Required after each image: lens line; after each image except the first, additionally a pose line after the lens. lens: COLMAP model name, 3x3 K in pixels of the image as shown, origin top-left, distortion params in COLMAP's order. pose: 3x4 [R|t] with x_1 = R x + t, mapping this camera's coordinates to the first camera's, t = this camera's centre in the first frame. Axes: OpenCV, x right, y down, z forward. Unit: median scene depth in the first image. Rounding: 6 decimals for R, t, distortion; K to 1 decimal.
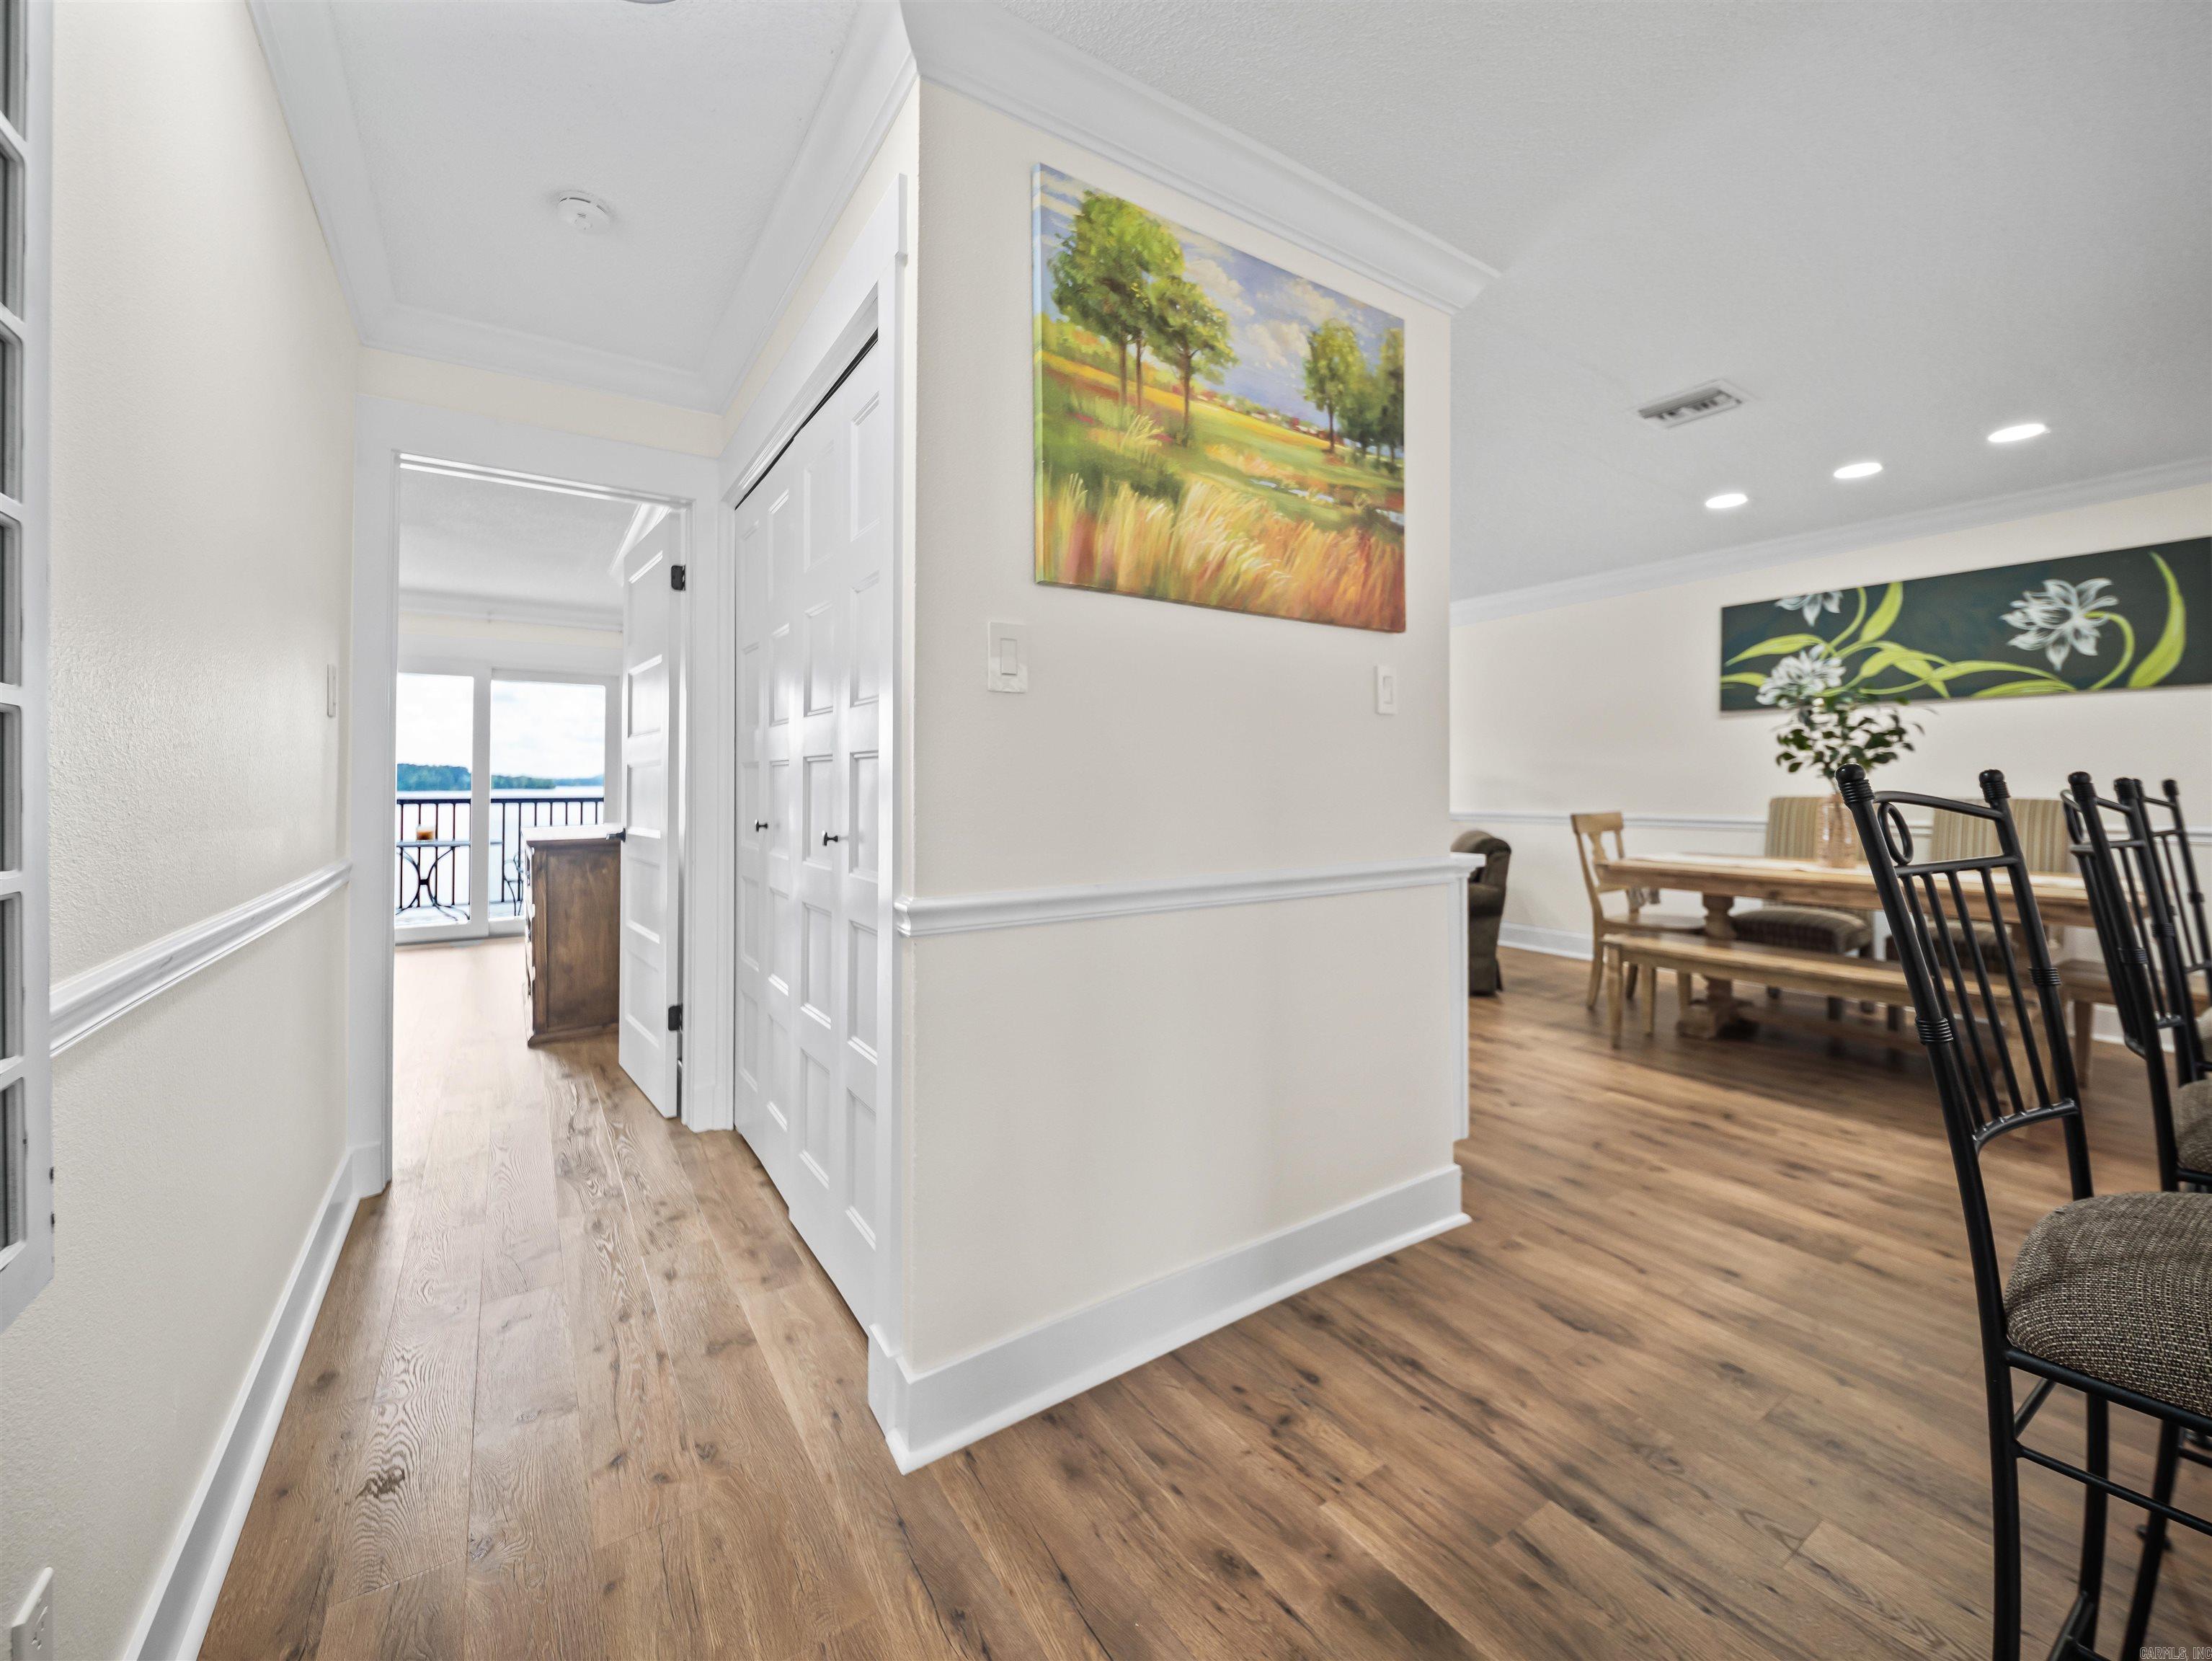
lens RADIAL K [[889.8, 0, 1108.2], [0, 889.8, 773.0], [0, 0, 1]] dist [0.000457, -0.005365]
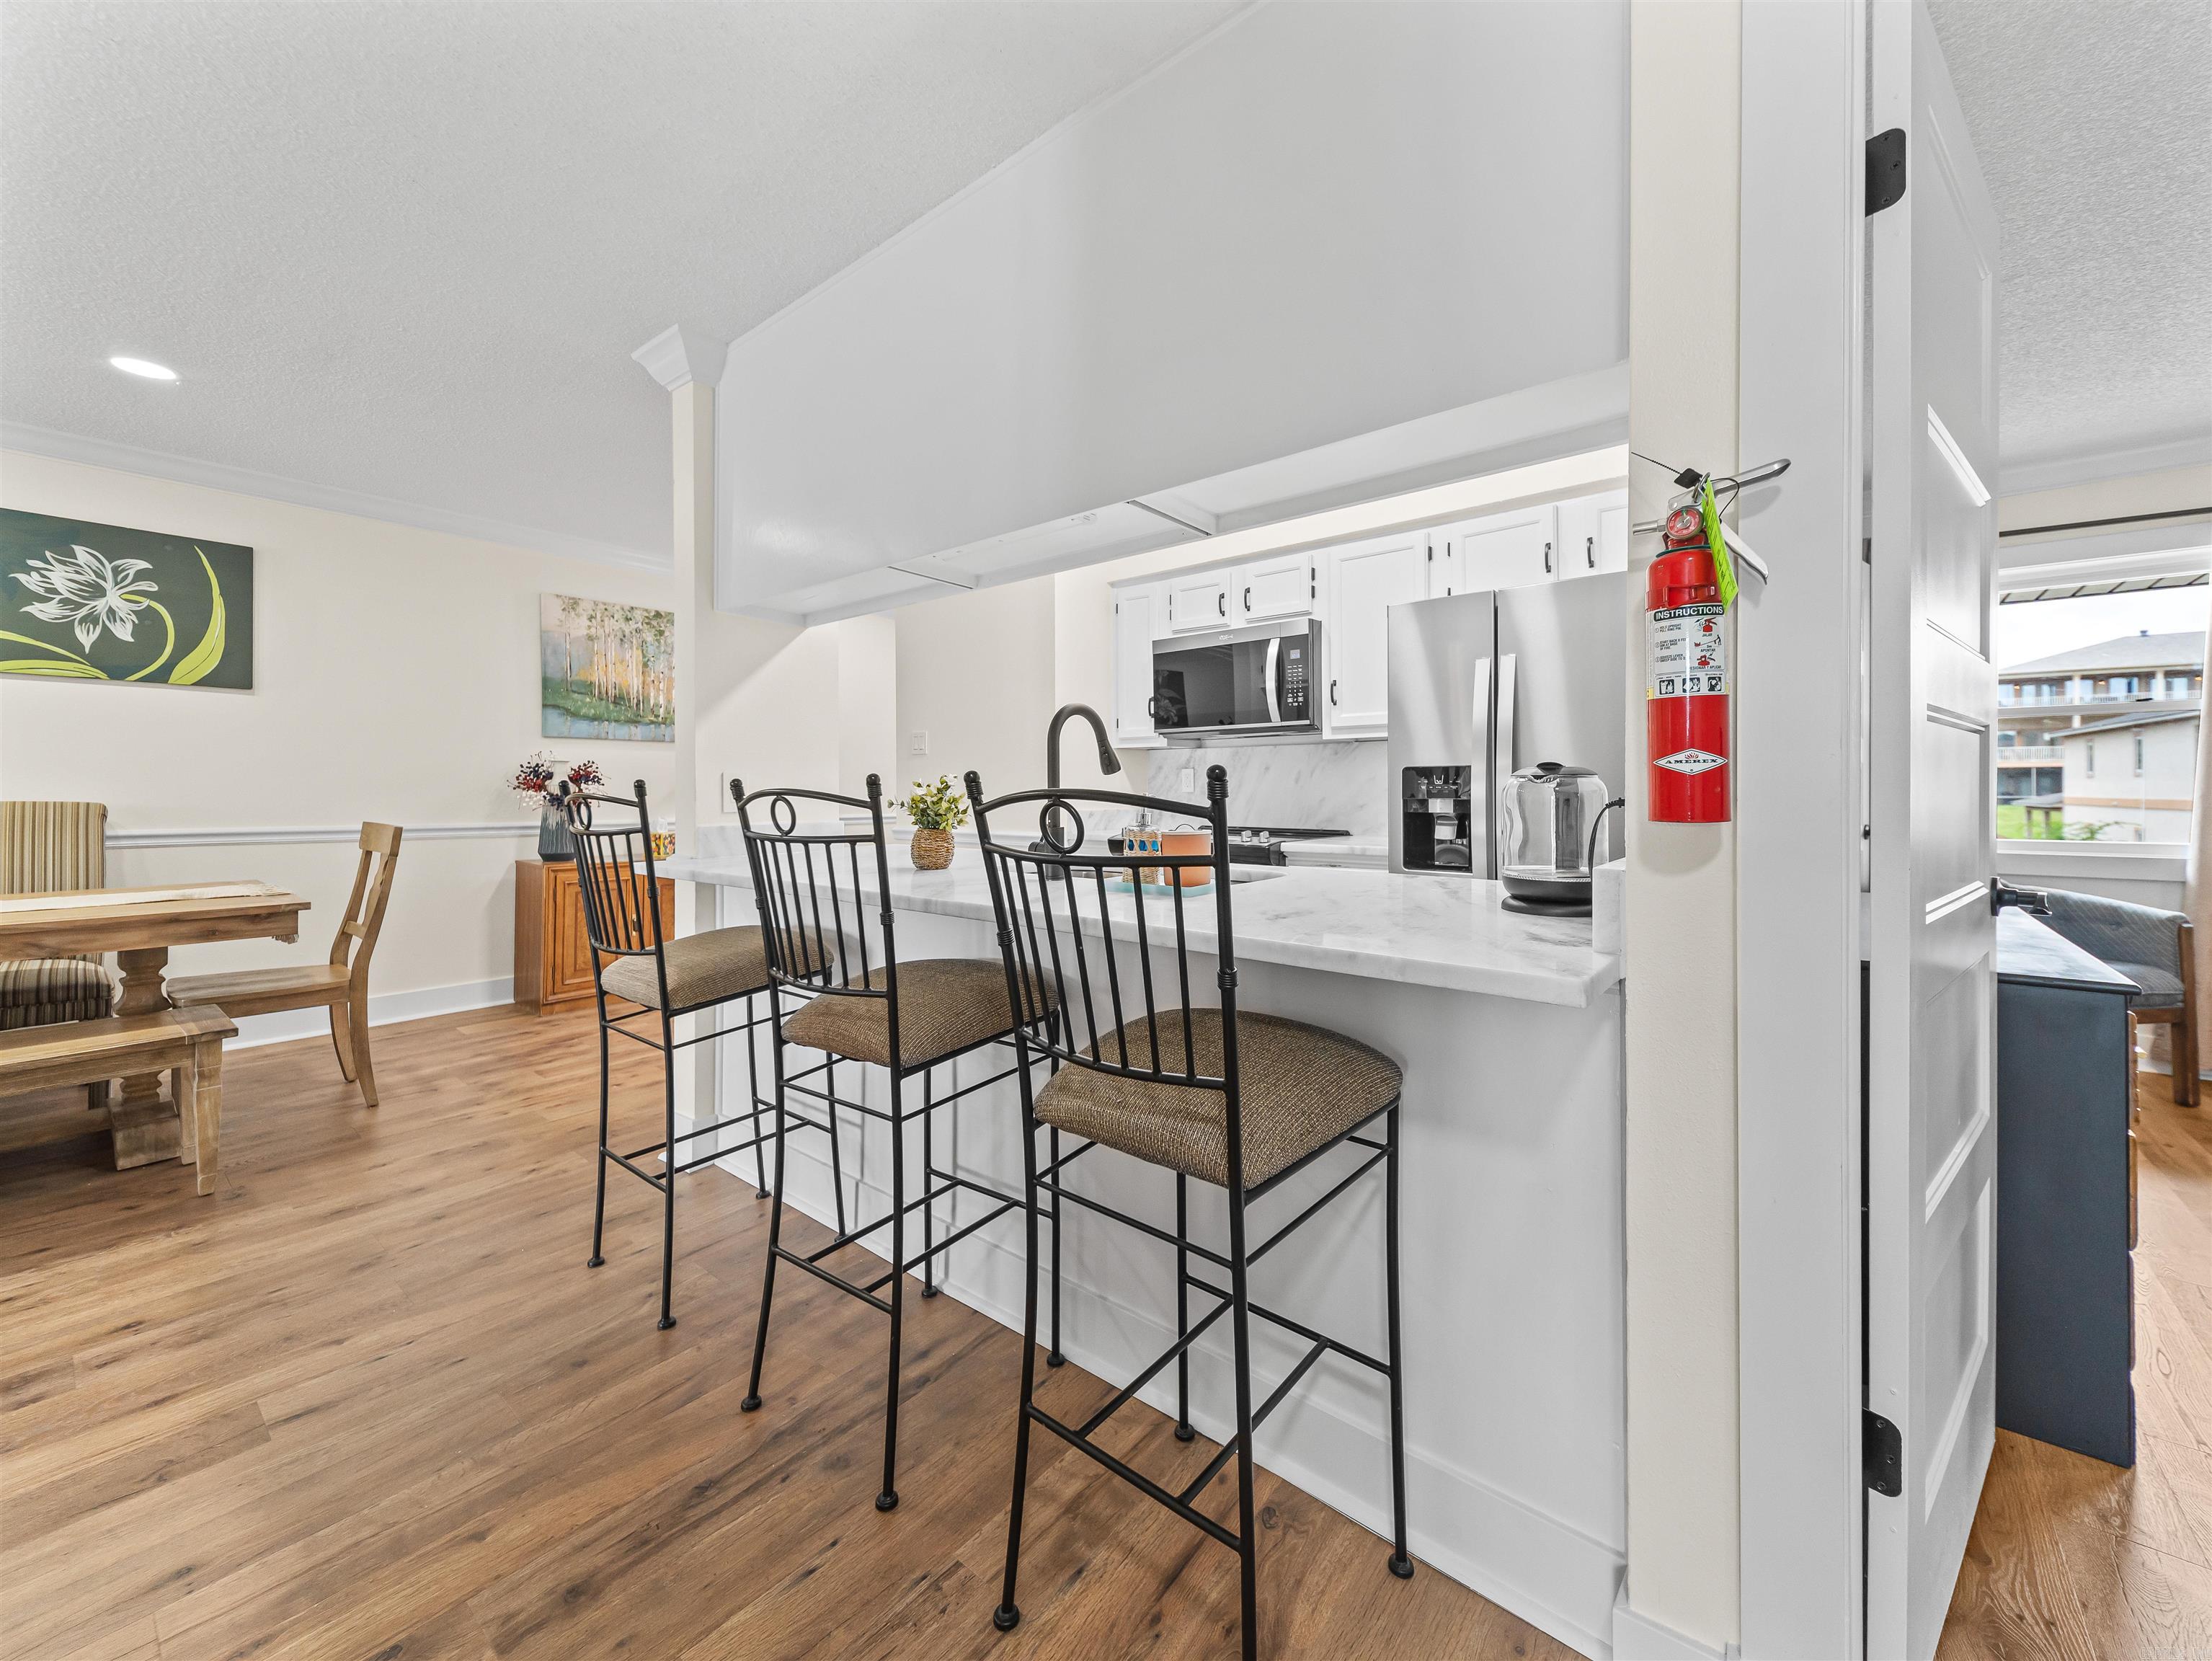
lens RADIAL K [[868.1, 0, 1107.9], [0, 868.1, 789.6], [0, 0, 1]] dist [0.039876, -0.012229]
pose [[-0.283468, 0.000356, 0.958982, -0.055864], [-0.015095, 0.999874, -0.004834, 0.008233], [-0.958863, -0.015846, -0.283427, 0.393557]]
